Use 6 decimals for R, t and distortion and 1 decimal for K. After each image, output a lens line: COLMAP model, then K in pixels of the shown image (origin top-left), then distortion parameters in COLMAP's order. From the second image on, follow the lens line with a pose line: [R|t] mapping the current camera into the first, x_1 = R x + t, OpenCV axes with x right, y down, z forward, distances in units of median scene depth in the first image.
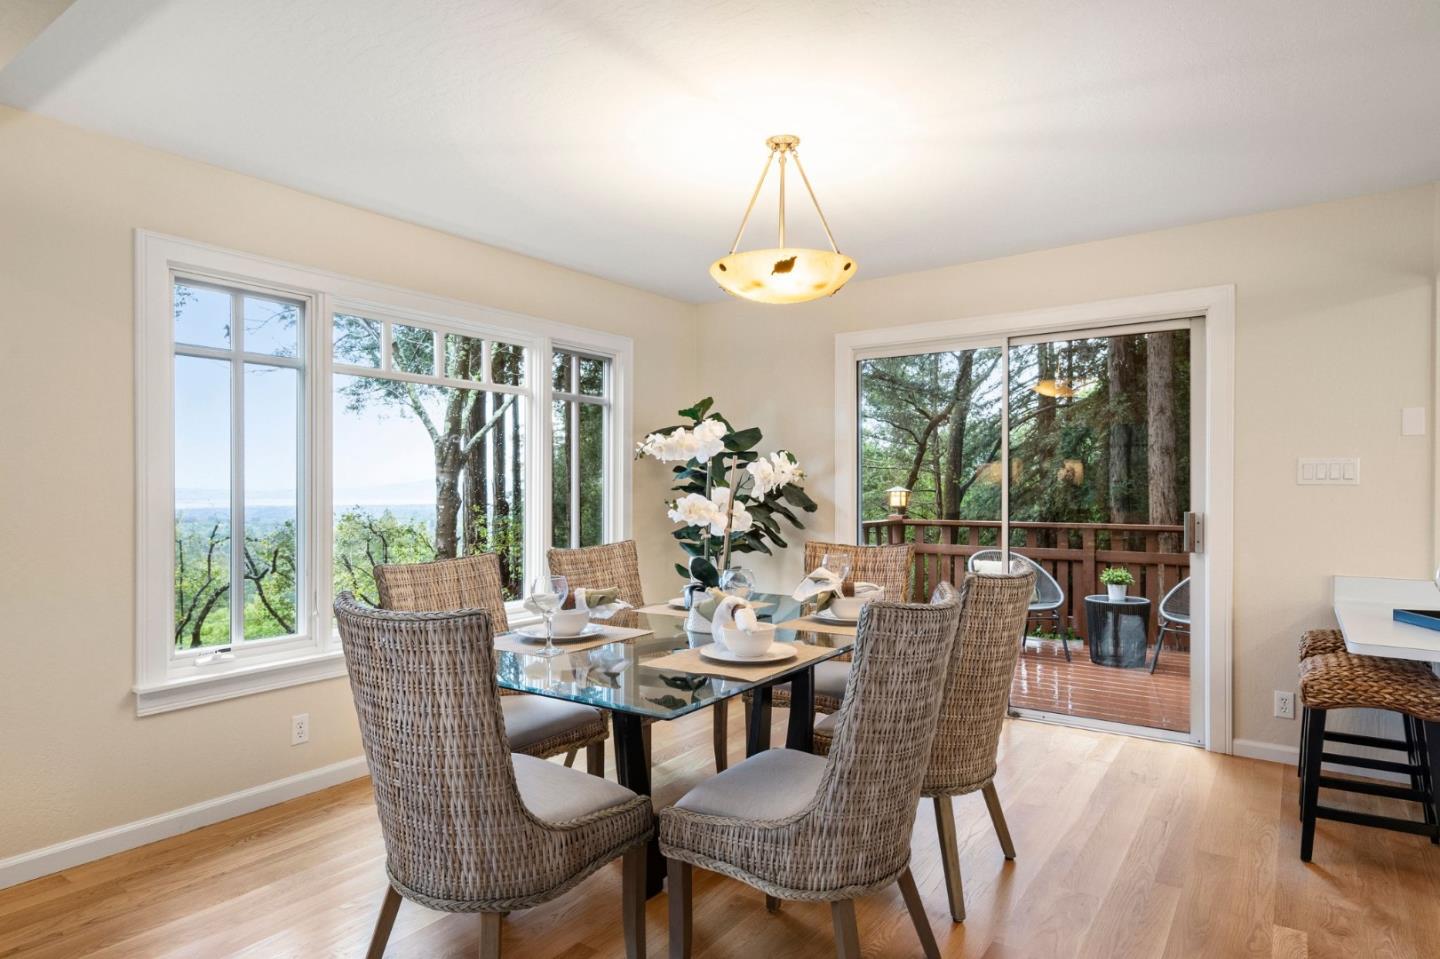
lens RADIAL K [[830.5, 0, 720.0], [0, 830.5, 479.5], [0, 0, 1]] dist [0.001122, 0.000077]
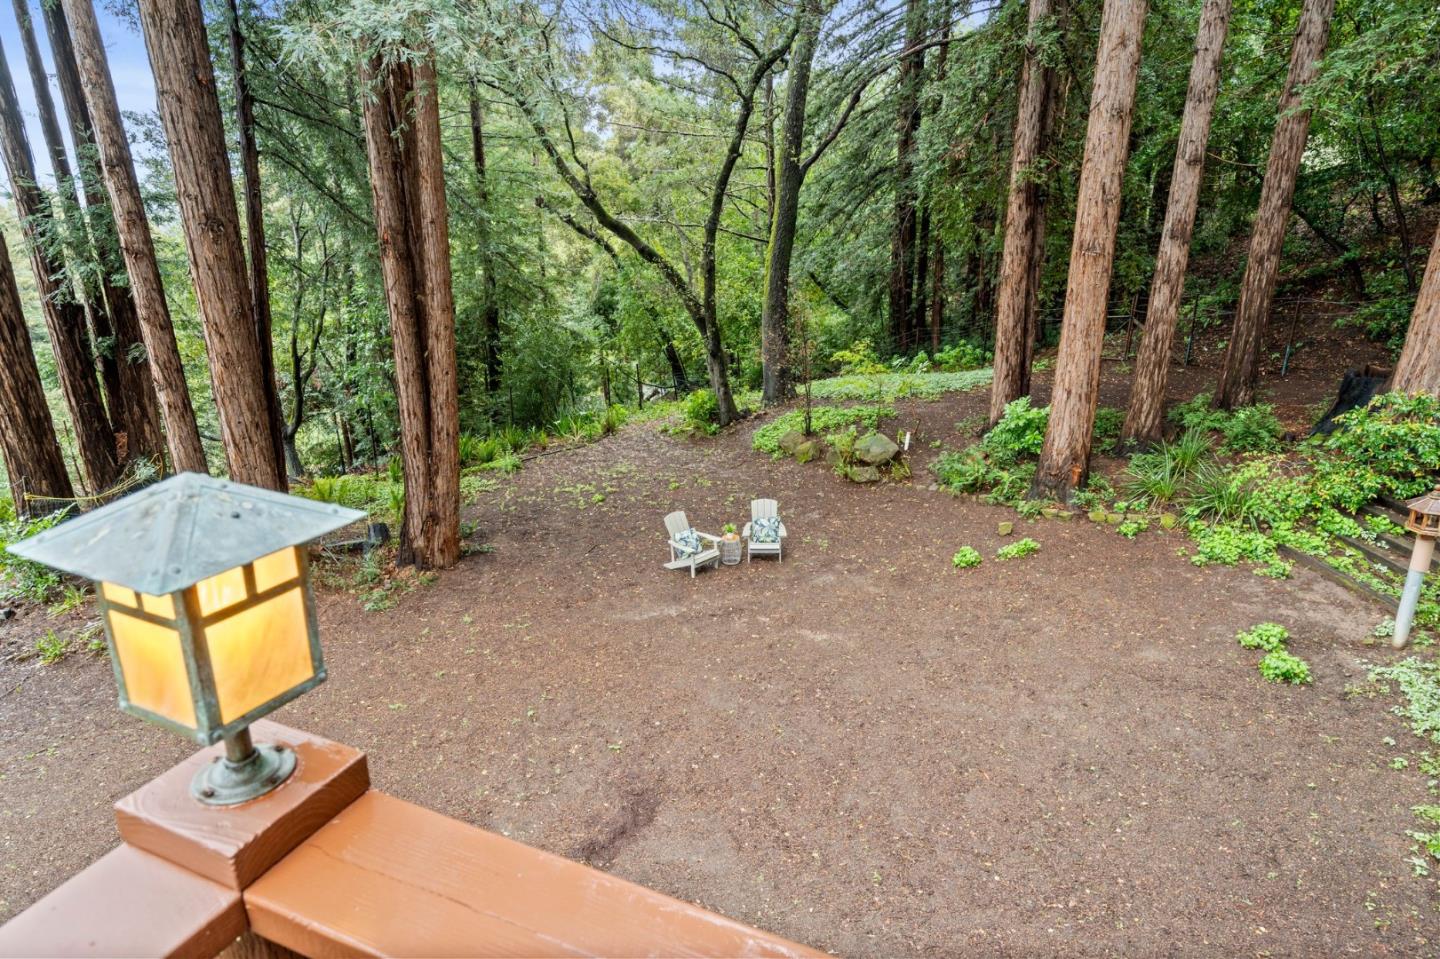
lens RADIAL K [[830.5, 0, 720.0], [0, 830.5, 479.5], [0, 0, 1]] dist [0.001122, 0.000077]
pose [[0.980716, -0.066390, 0.183817, 0.114730], [-0.006976, 0.928044, 0.372404, -0.009980], [-0.195314, -0.366505, 0.909685, 0.417556]]
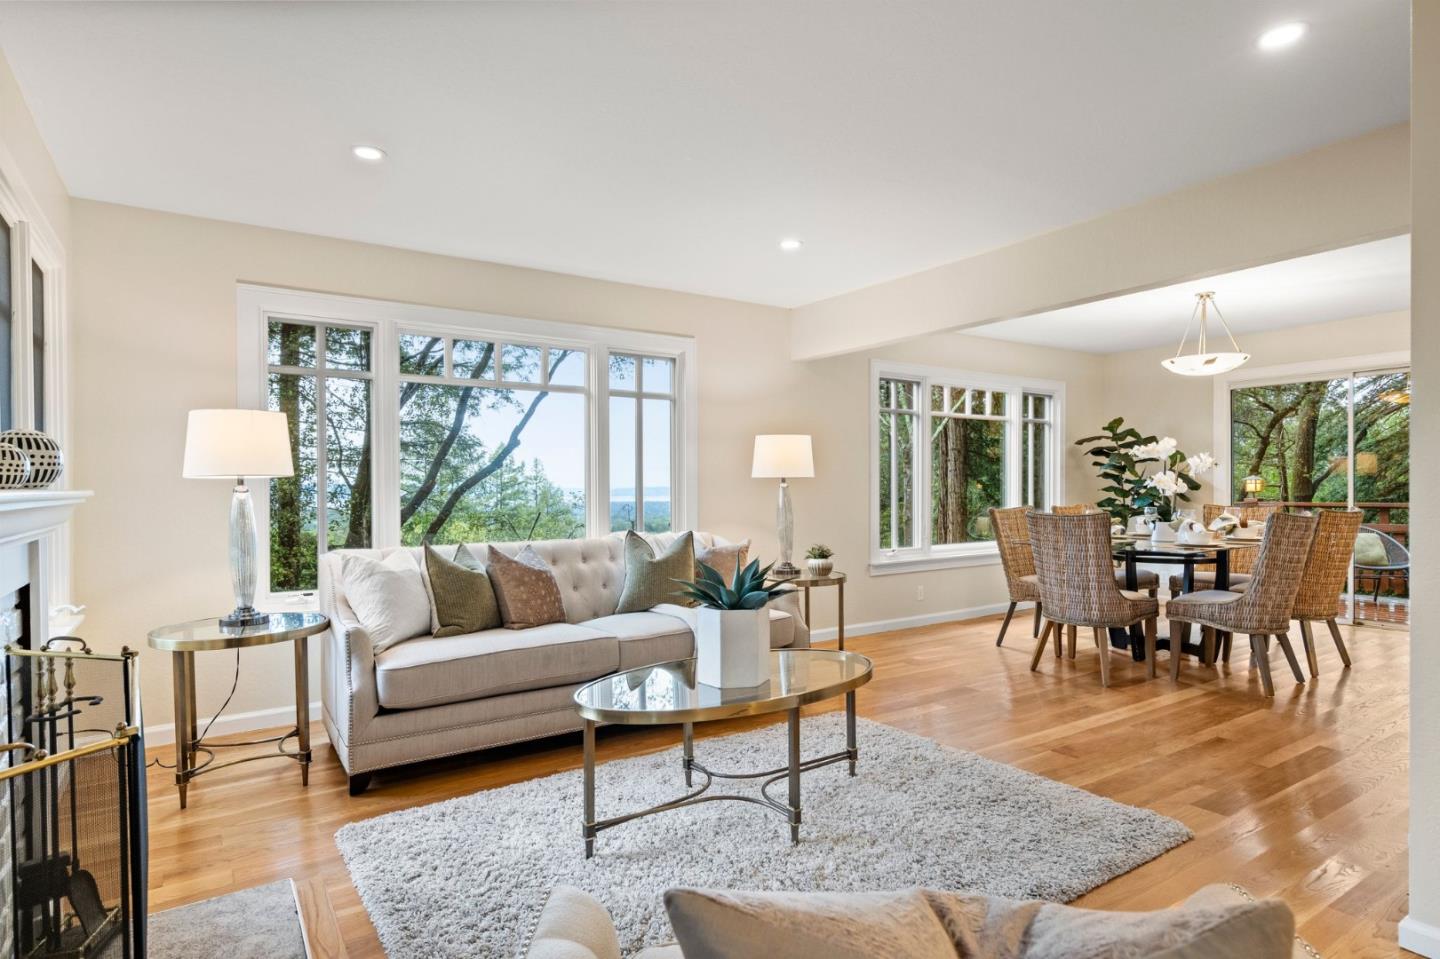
lens RADIAL K [[761.9, 0, 726.0], [0, 761.9, 484.0], [0, 0, 1]] dist [0.001201, 0.000948]
pose [[0.931161, -0.003481, -0.364591, -0.031884], [0.006610, 0.999951, 0.007334, 0.002048], [0.364547, -0.009239, 0.931139, -0.107926]]
